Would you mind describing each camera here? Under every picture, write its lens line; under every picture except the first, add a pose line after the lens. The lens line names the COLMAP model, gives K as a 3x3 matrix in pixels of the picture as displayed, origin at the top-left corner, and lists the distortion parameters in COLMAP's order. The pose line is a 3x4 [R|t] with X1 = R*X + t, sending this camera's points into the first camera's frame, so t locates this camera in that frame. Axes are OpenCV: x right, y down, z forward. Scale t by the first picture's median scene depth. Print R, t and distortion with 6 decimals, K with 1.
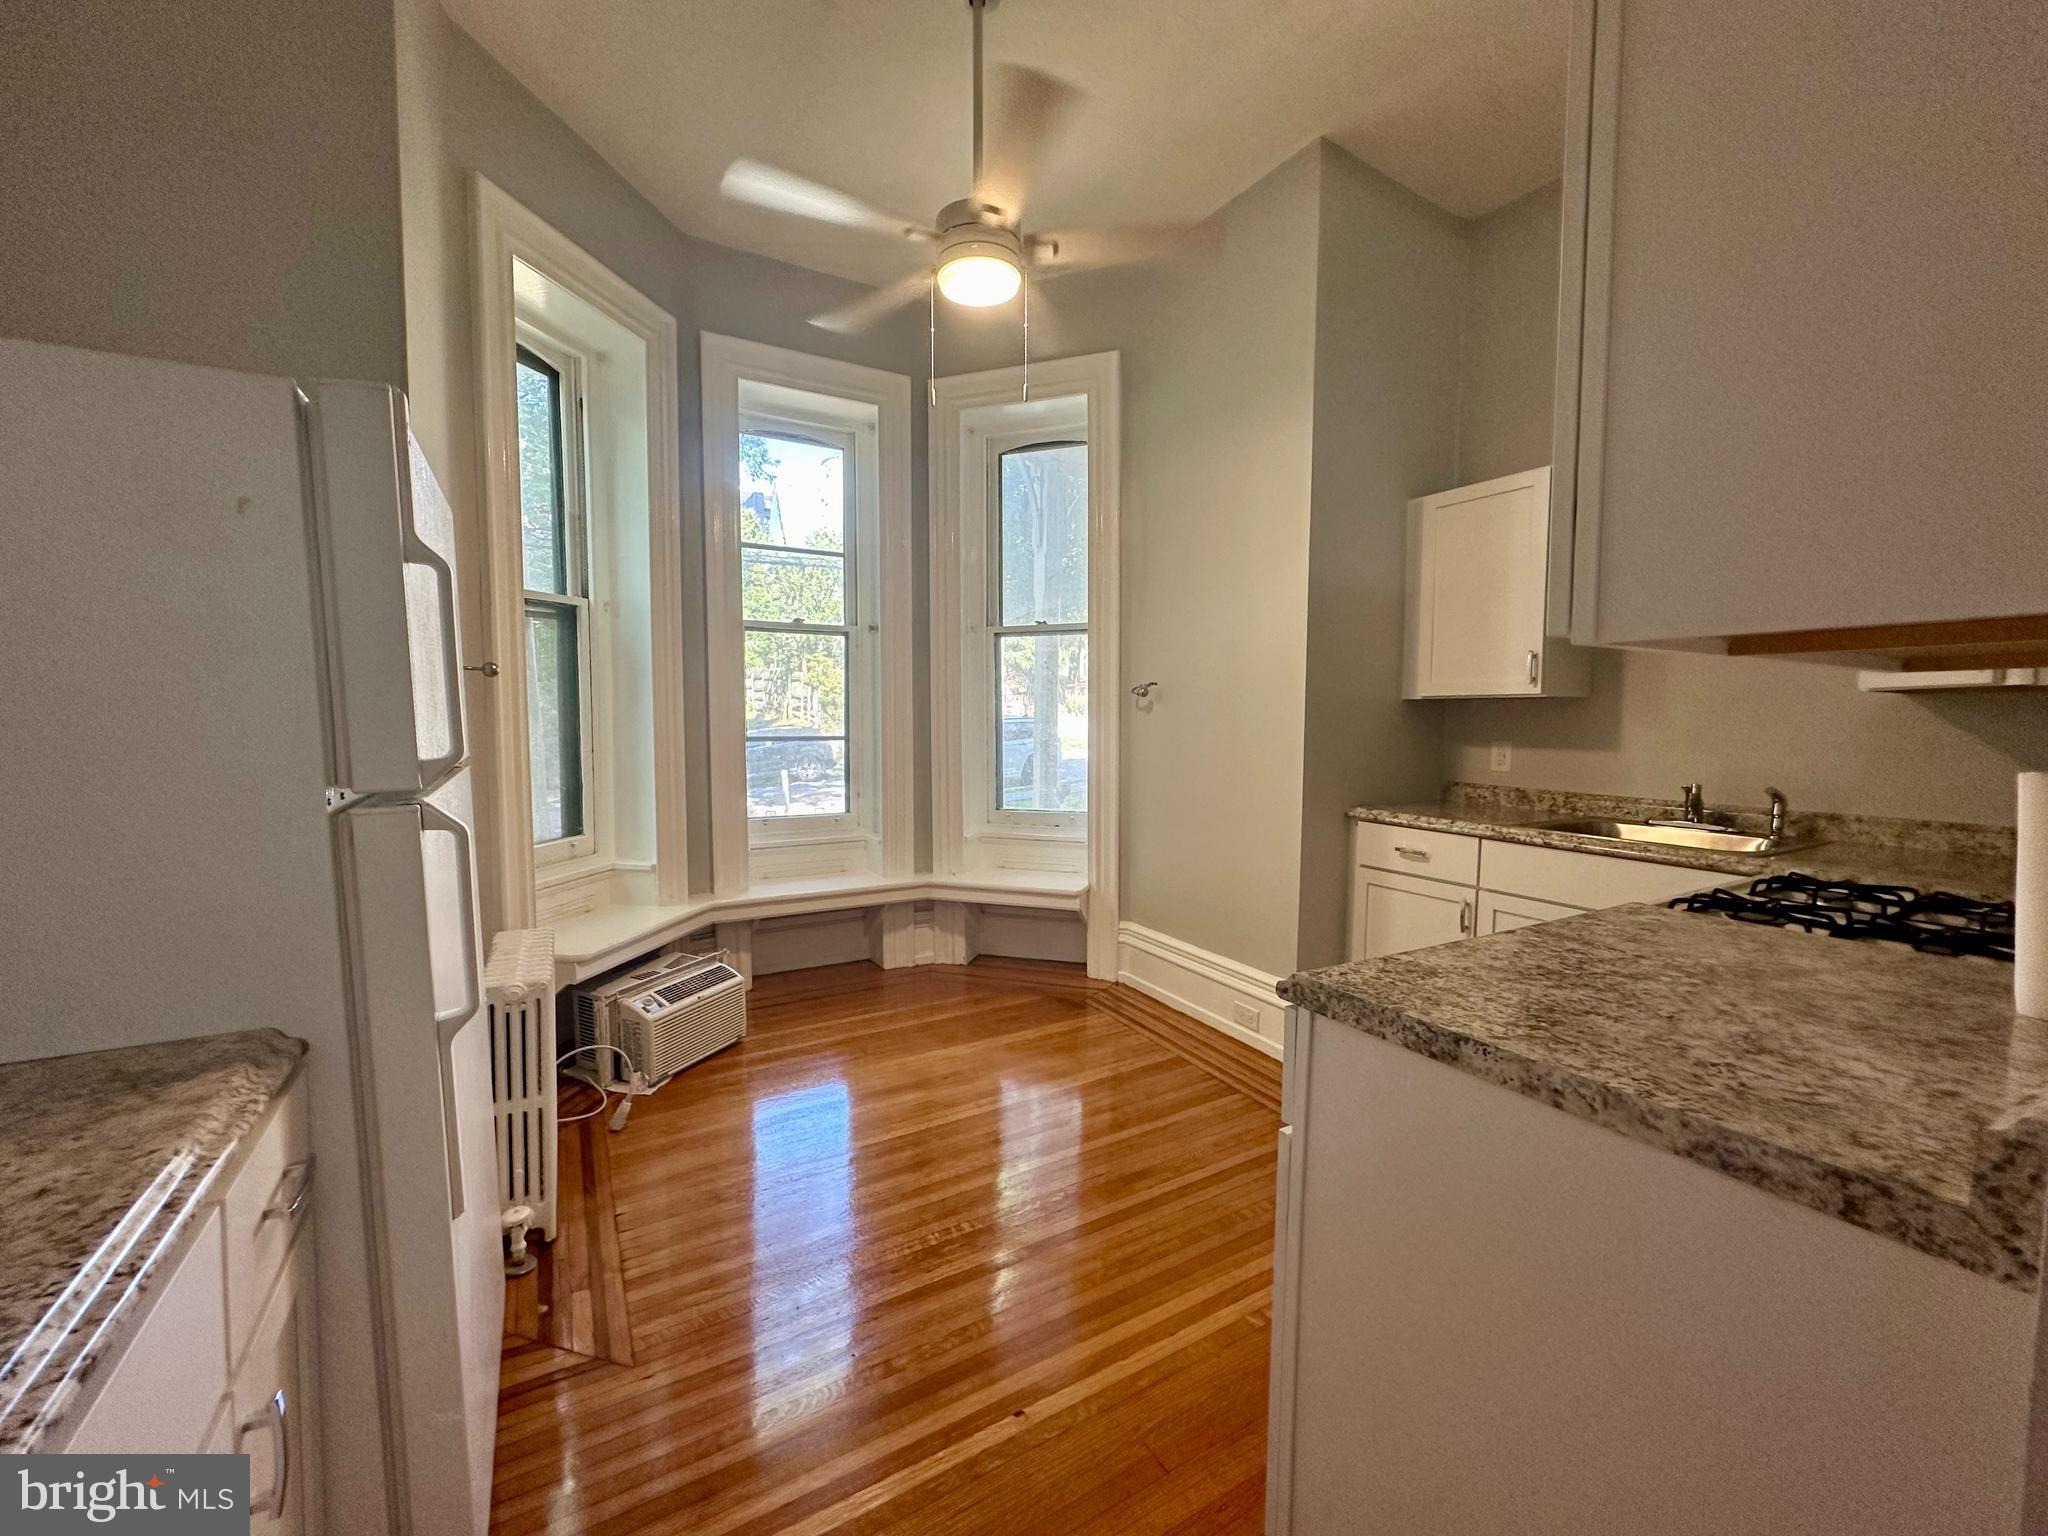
lens RADIAL K [[820.4, 0, 1013.4], [0, 820.4, 777.1], [0, 0, 1]] dist [-0.000340, -0.000132]
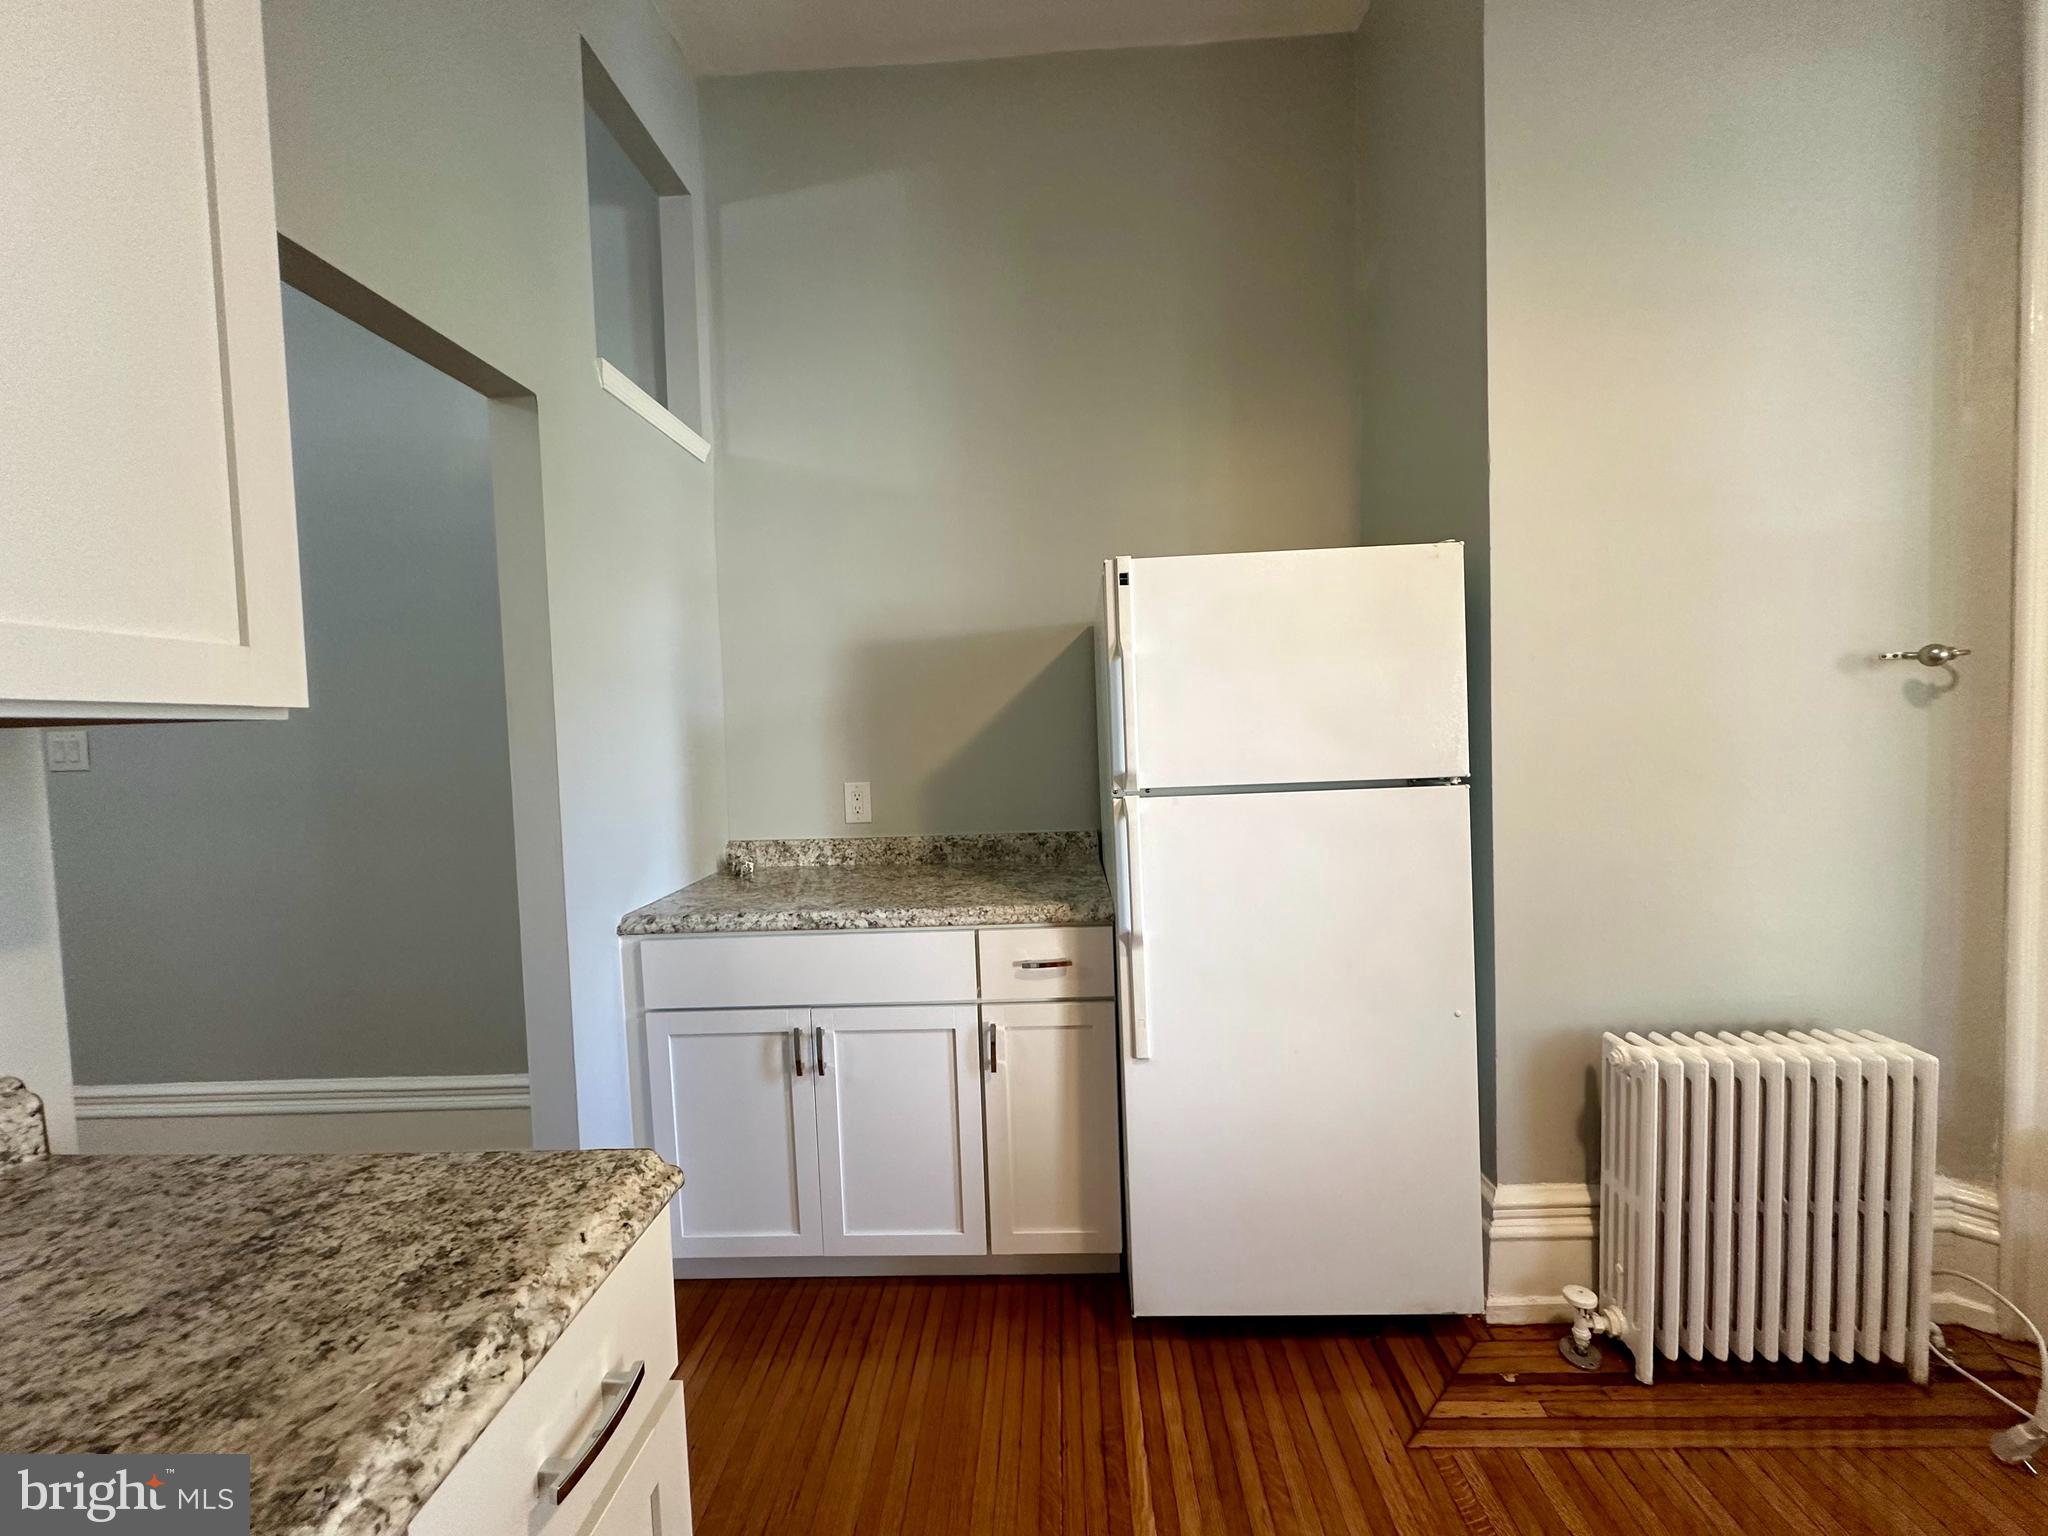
lens RADIAL K [[820.4, 0, 1035.2], [0, 820.4, 771.6], [0, 0, 1]] dist [-0.000340, -0.000132]
pose [[-0.533090, 0.055447, -0.844240, 0.592201], [-0.031244, 0.995879, 0.085135, -0.121258], [0.845482, 0.071762, -0.529161, 1.299832]]
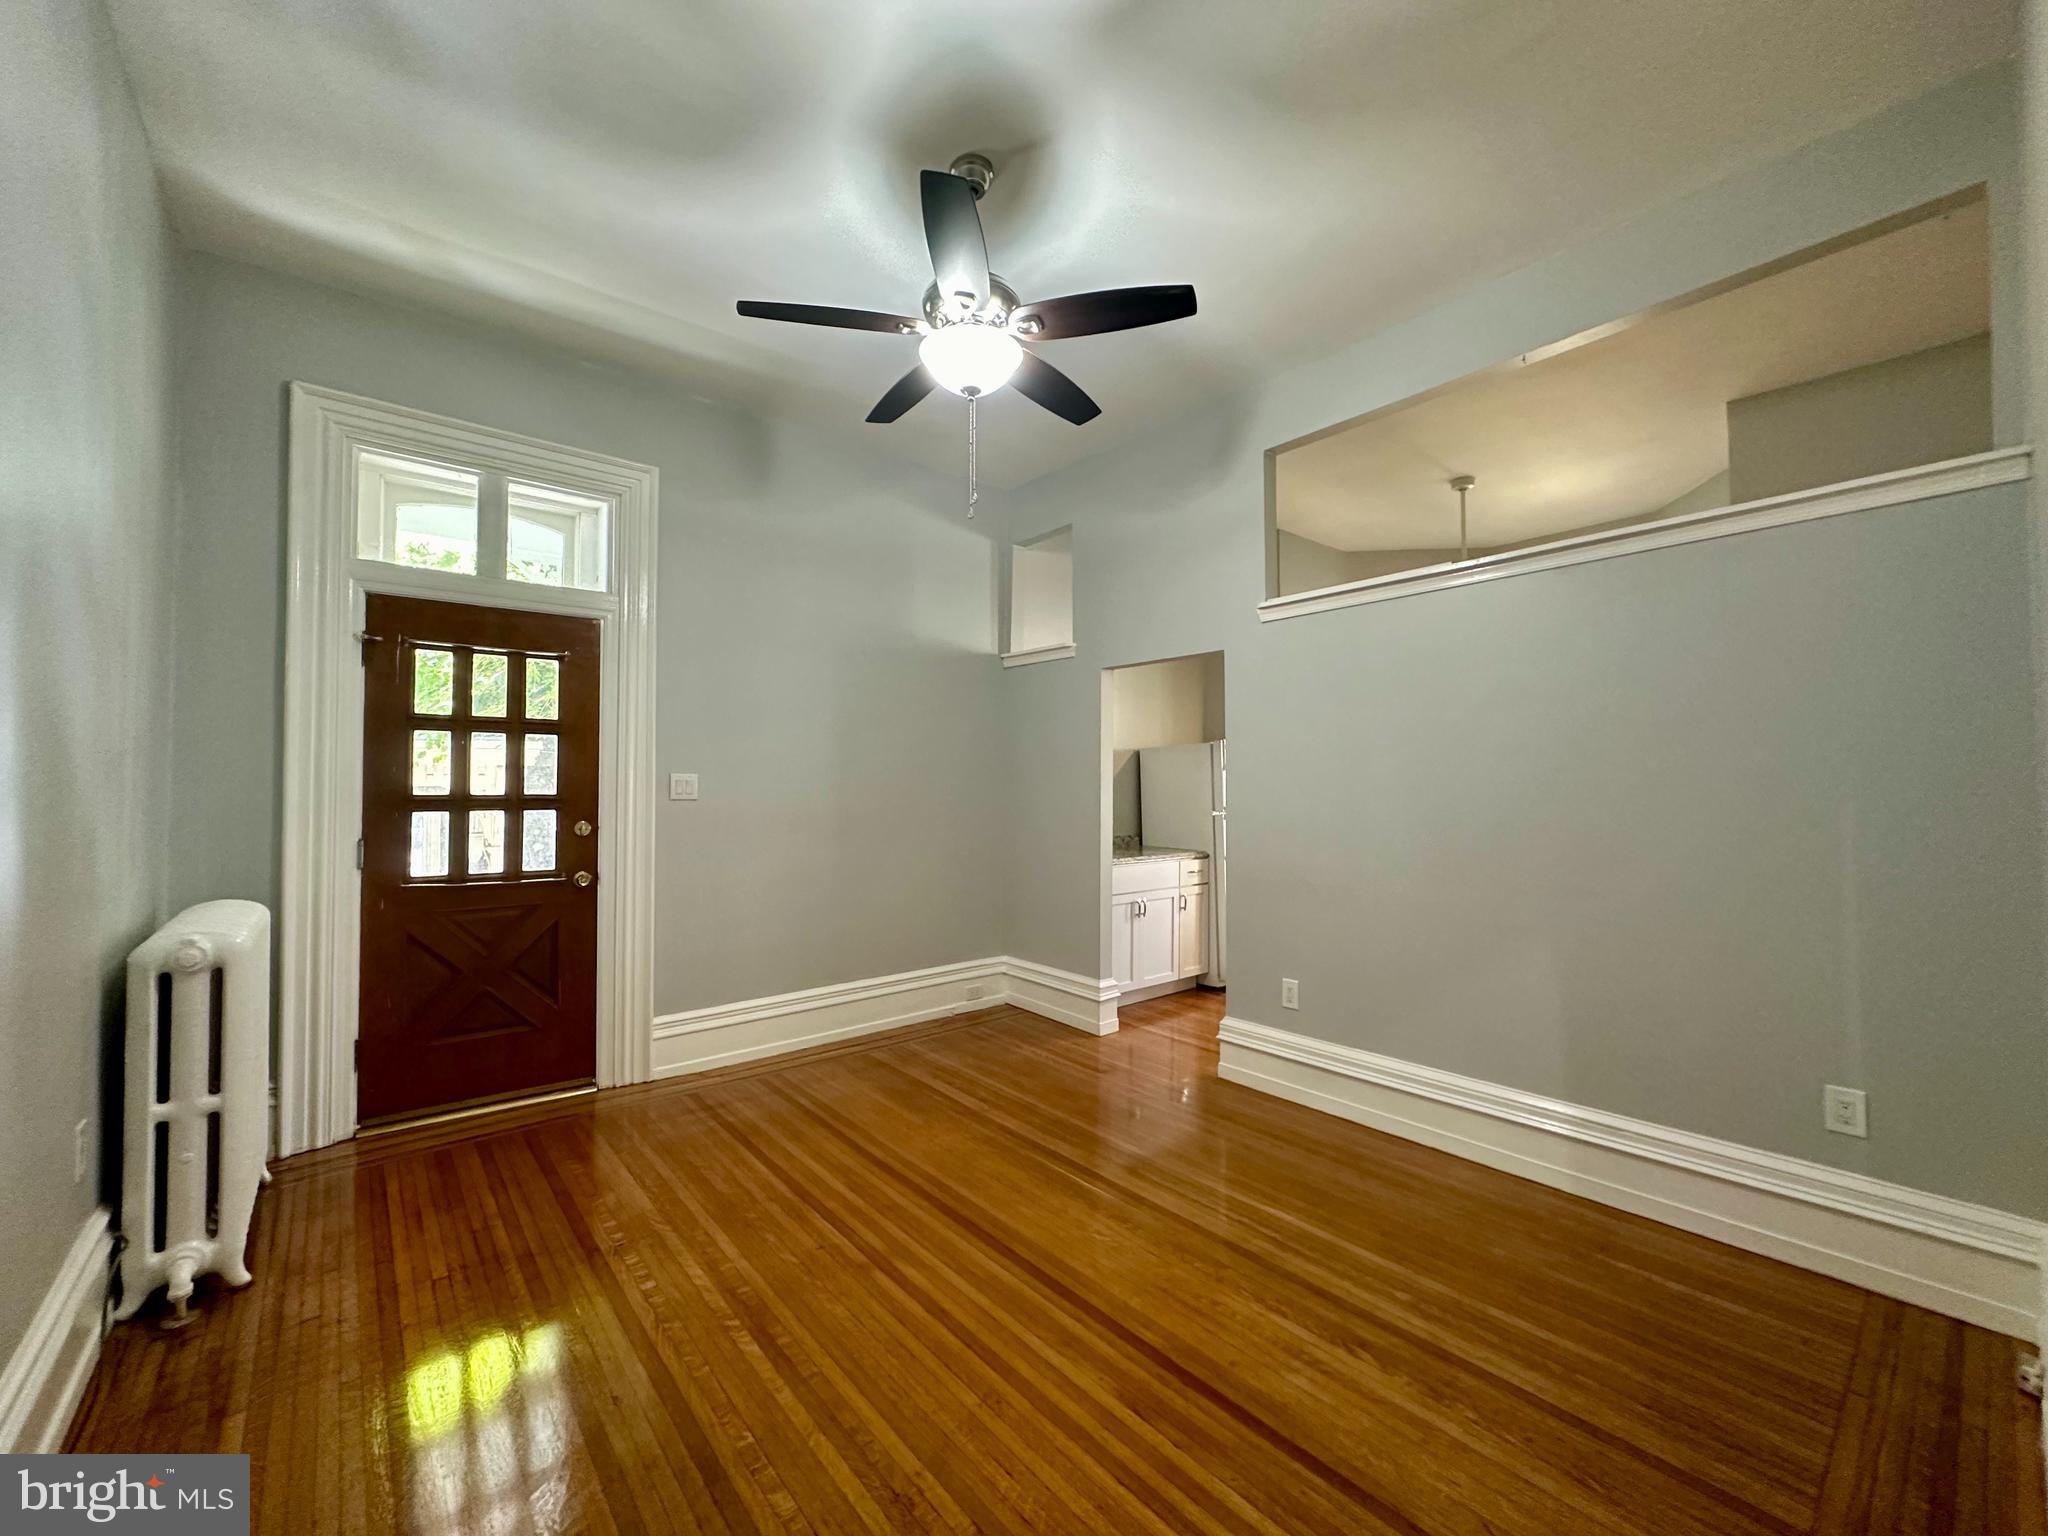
lens RADIAL K [[820.4, 0, 1016.7], [0, 820.4, 766.0], [0, 0, 1]] dist [-0.000340, -0.000132]
pose [[0.157948, -0.031722, -0.986938, 3.291656], [-0.069624, 0.996639, -0.043176, 0.034870], [0.984990, 0.075534, 0.155208, -0.921972]]
